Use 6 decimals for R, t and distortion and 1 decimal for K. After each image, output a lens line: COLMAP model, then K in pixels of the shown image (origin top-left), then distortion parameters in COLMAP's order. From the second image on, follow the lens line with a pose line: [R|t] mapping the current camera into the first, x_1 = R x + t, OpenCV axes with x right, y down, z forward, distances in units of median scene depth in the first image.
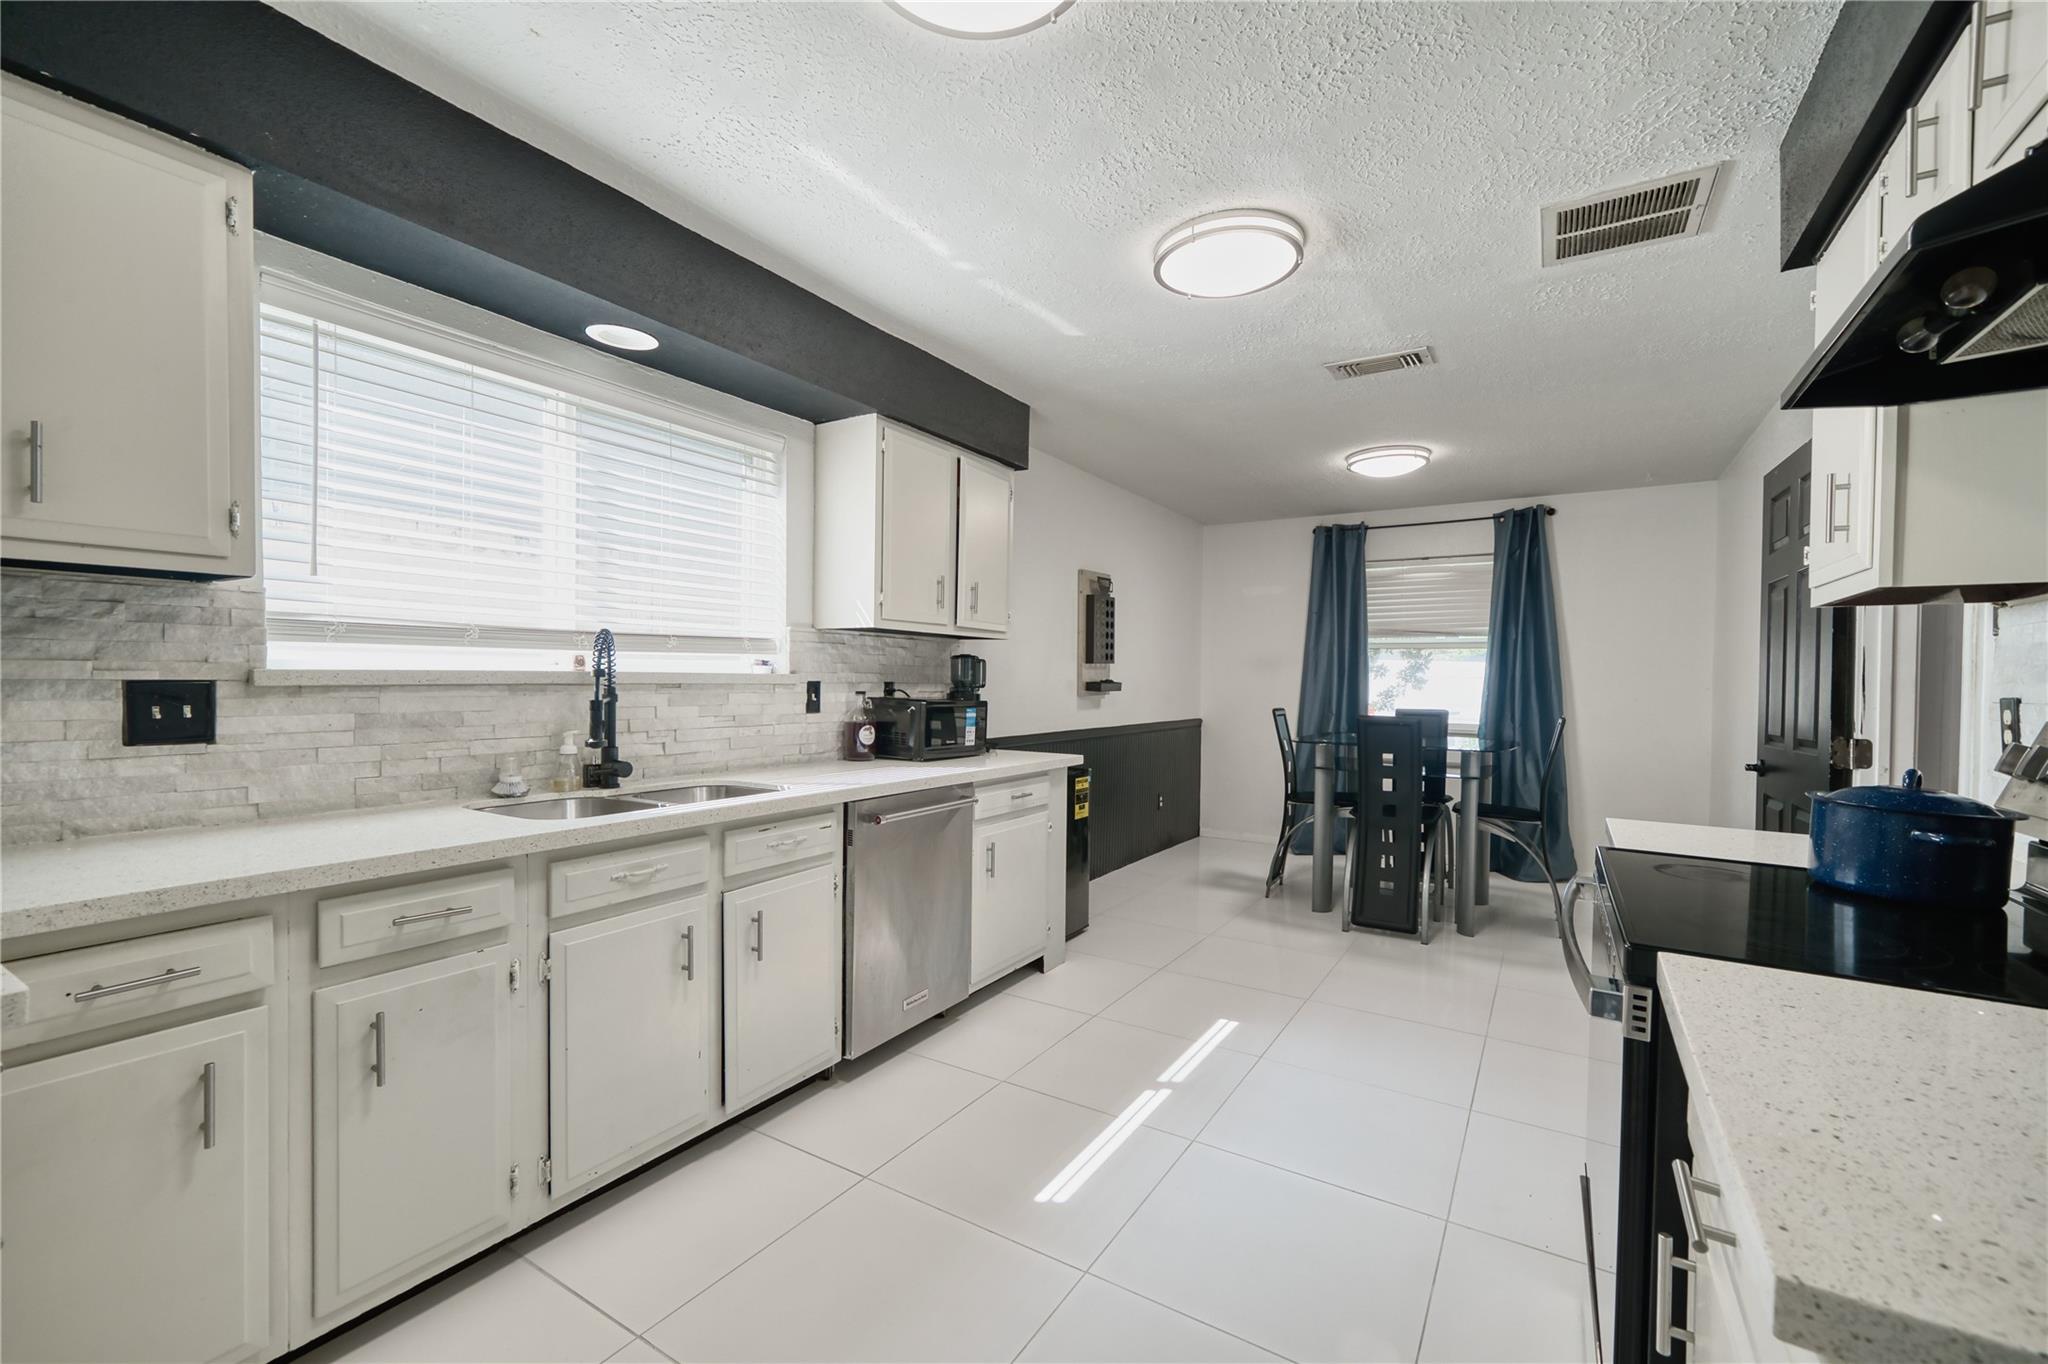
lens RADIAL K [[844.4, 0, 1019.1], [0, 844.4, 688.5], [0, 0, 1]] dist [-0.009331, 0.000064]
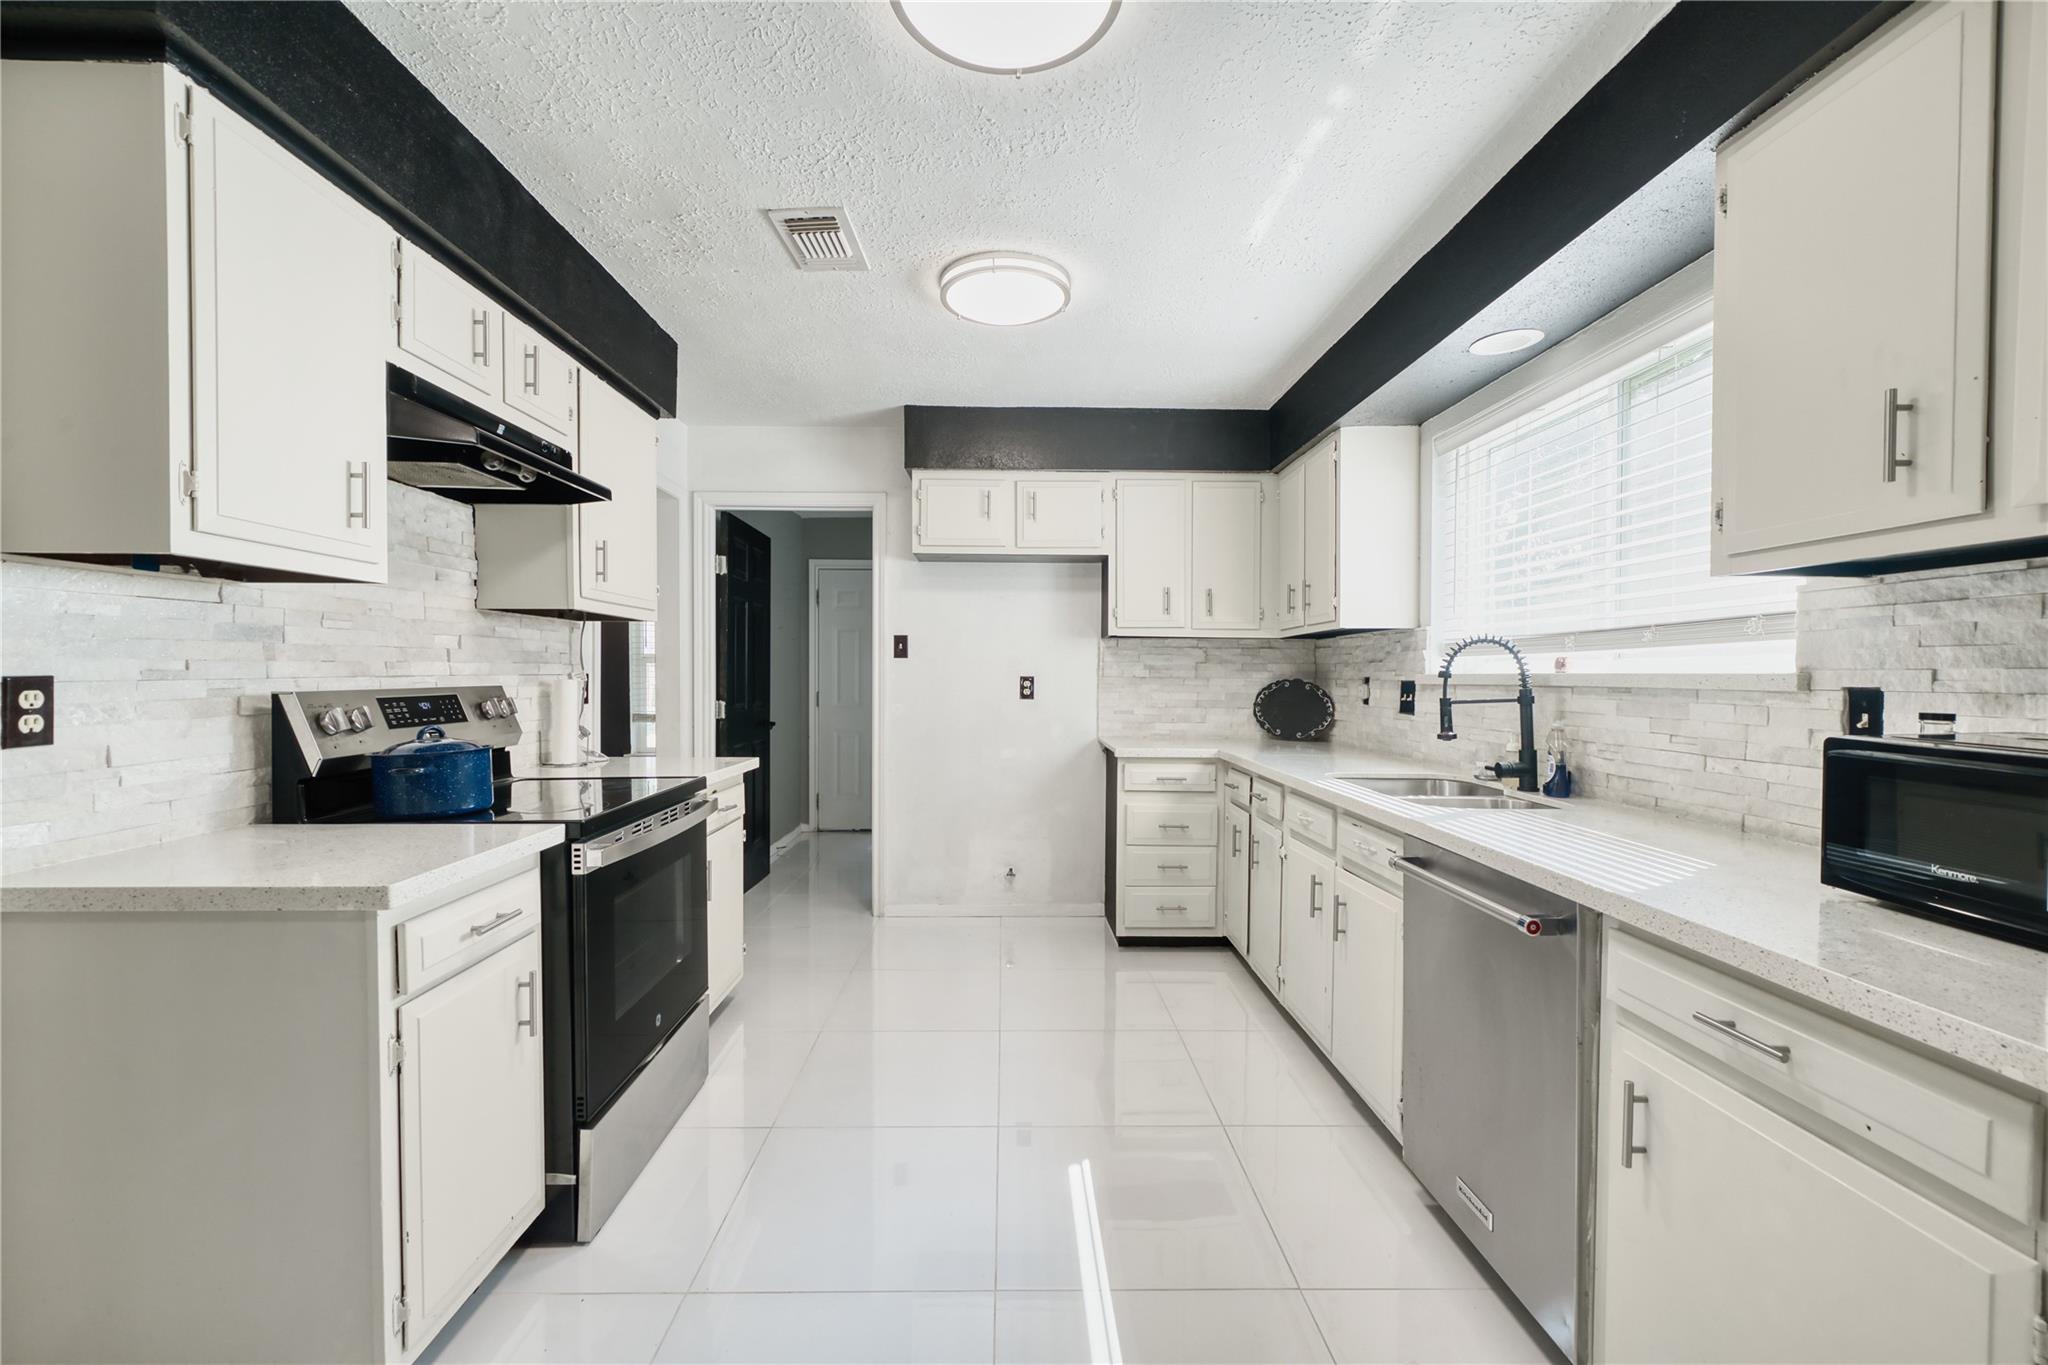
lens RADIAL K [[844.4, 0, 1019.1], [0, 844.4, 689.0], [0, 0, 1]] dist [-0.009331, 0.000064]
pose [[-0.836394, -0.002010, -0.548124, 0.272532], [-0.017267, 0.999594, 0.022682, -0.006827], [0.547856, 0.028436, -0.836089, 0.727444]]
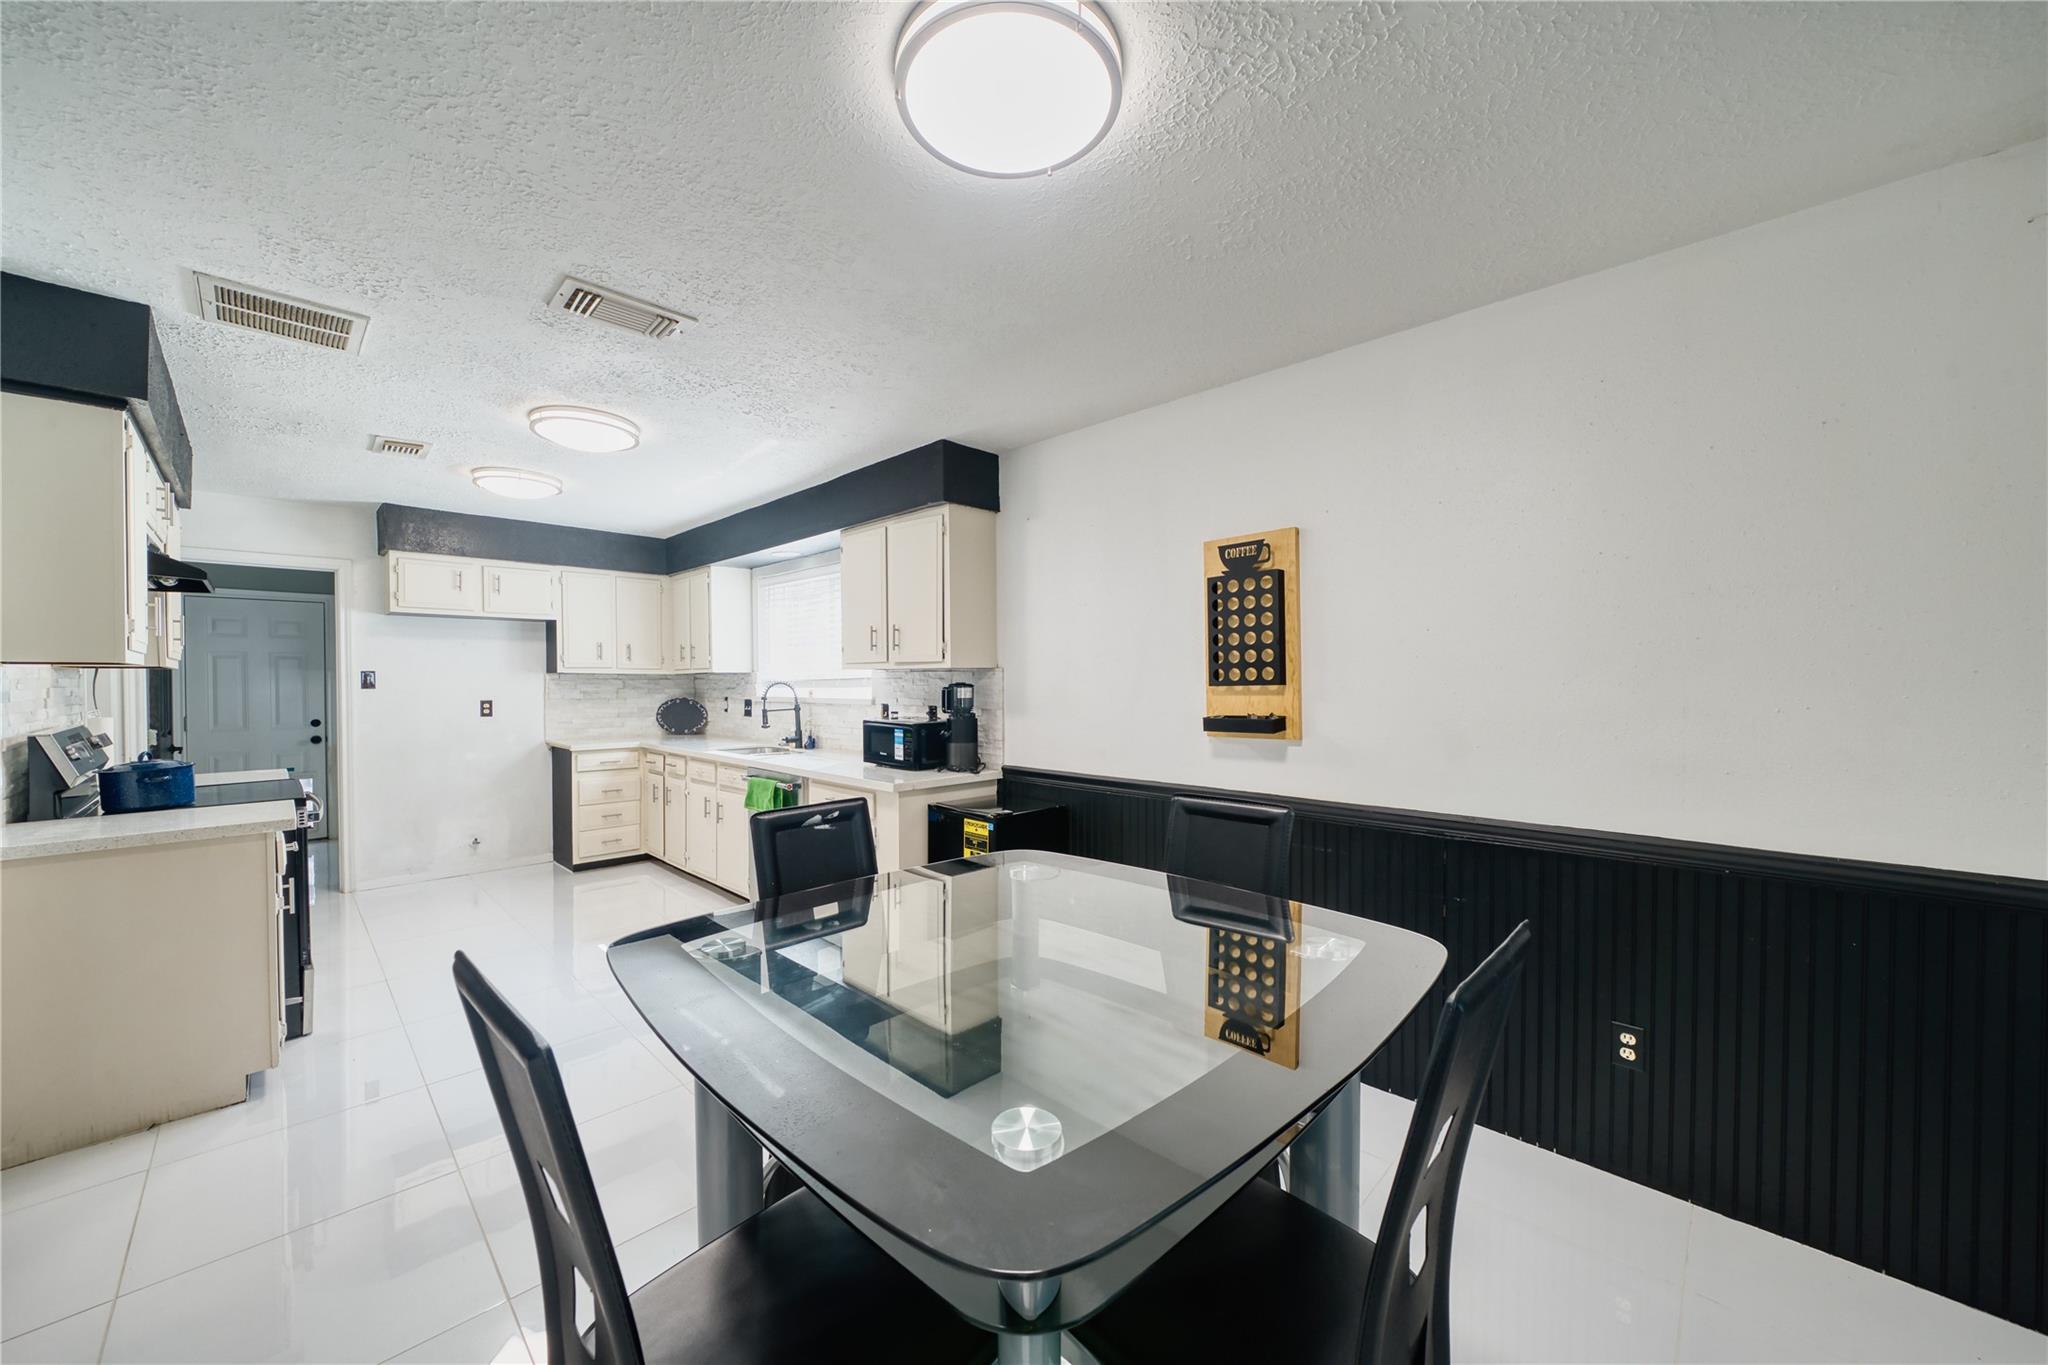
lens RADIAL K [[742.6, 0, 1016.1], [0, 742.6, 690.7], [0, 0, 1]] dist [-0.000908, -0.000006]
pose [[-0.213029, 0.007115, -0.977020, 0.664409], [-0.008891, 0.999918, 0.009220, -0.030451], [0.977005, 0.010651, -0.212948, 0.975804]]
